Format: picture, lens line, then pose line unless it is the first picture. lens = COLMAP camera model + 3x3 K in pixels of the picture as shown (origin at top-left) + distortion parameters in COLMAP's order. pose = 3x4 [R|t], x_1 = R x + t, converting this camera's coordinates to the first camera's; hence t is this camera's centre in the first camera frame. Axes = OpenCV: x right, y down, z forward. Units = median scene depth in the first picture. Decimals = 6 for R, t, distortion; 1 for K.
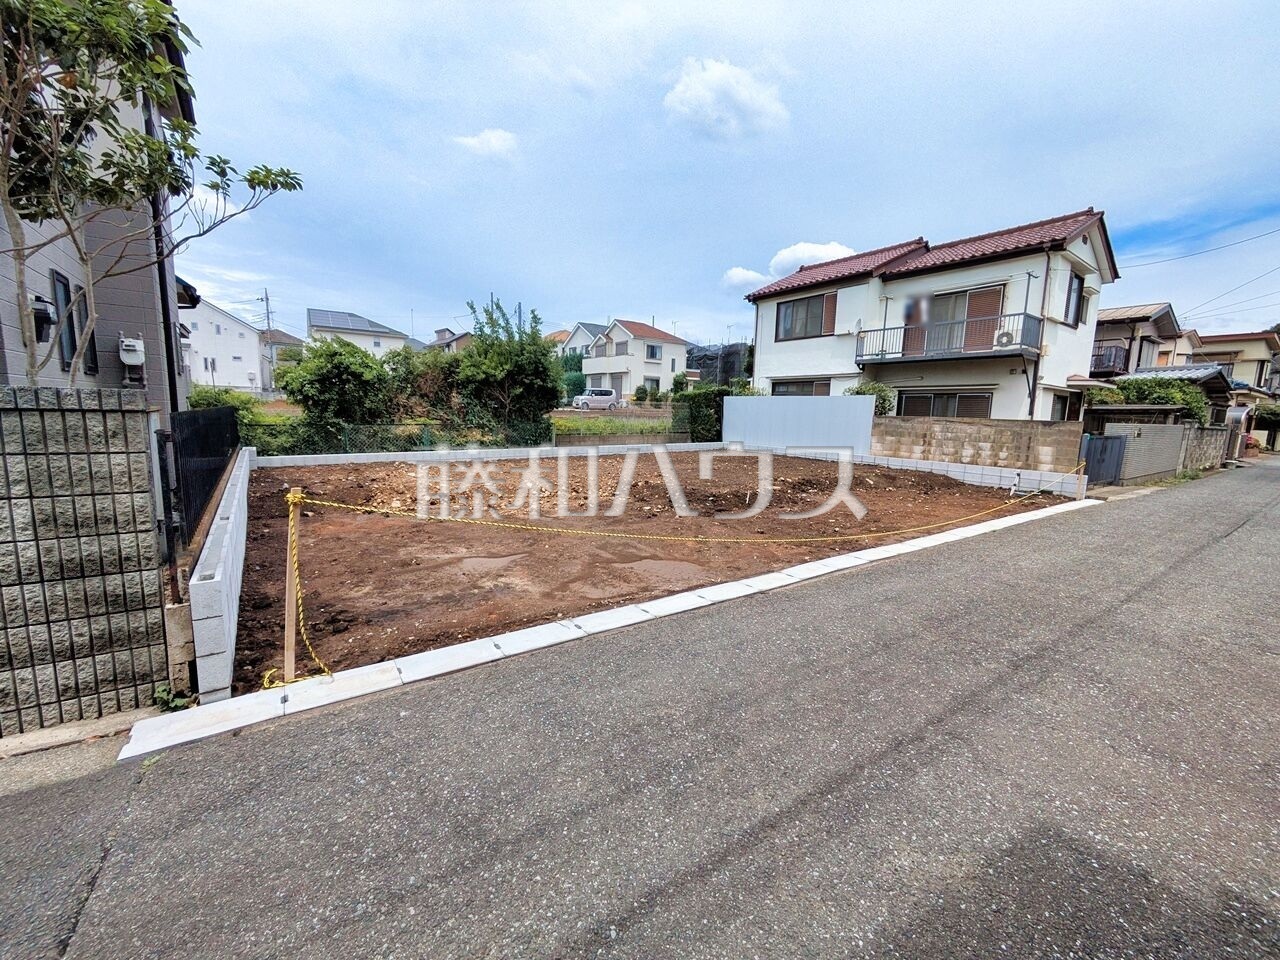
lens RADIAL K [[508.0, 0, 644.9], [0, 508.0, 477.3], [0, 0, 1]] dist [0.000950, 0.000559]
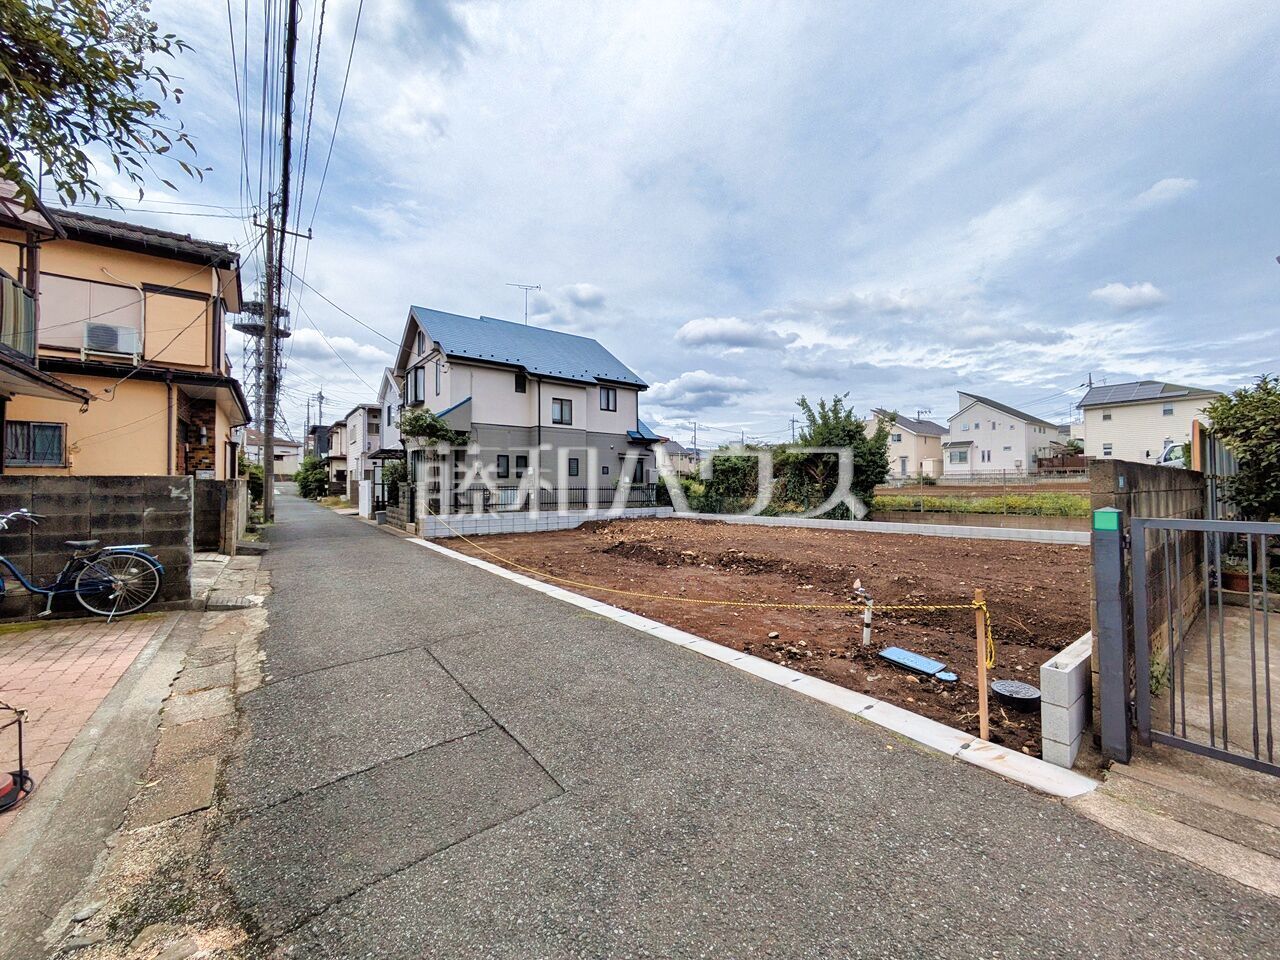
lens RADIAL K [[507.3, 0, 643.5], [0, 507.3, 479.3], [0, 0, 1]] dist [-0.000900, -0.000186]
pose [[0.024849, -0.041857, -0.998815, 0.951777], [-0.127679, 0.990808, -0.044698, -0.050680], [0.991504, 0.128639, 0.019277, 0.655671]]
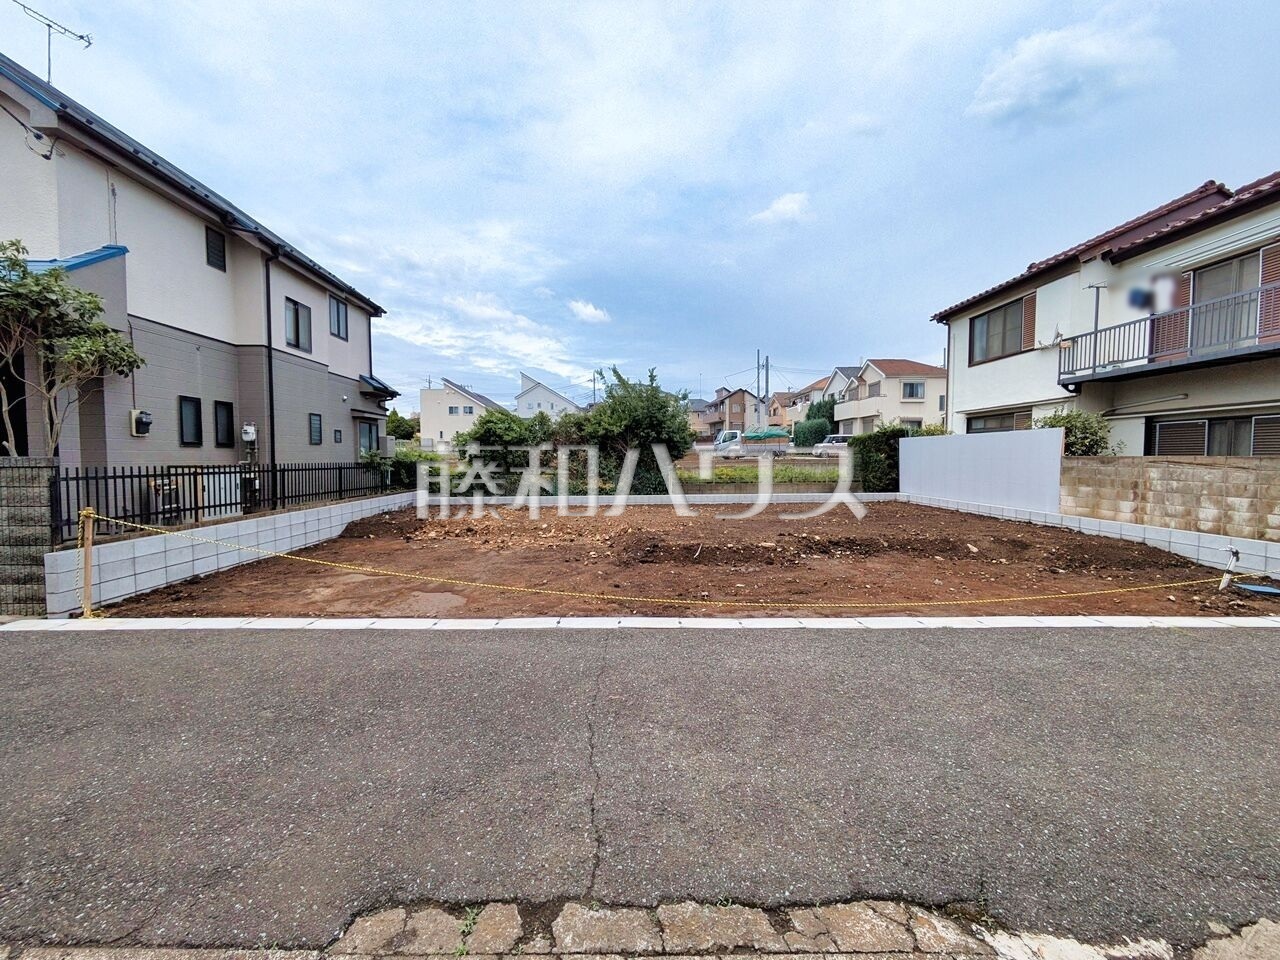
lens RADIAL K [[508.0, 0, 644.9], [0, 508.0, 477.3], [0, 0, 1]] dist [0.000950, 0.000559]
pose [[0.826987, -0.004315, -0.562205, 0.423416], [-0.050720, 0.995320, -0.082247, -0.008102], [0.559929, 0.096533, 0.822898, 0.129514]]
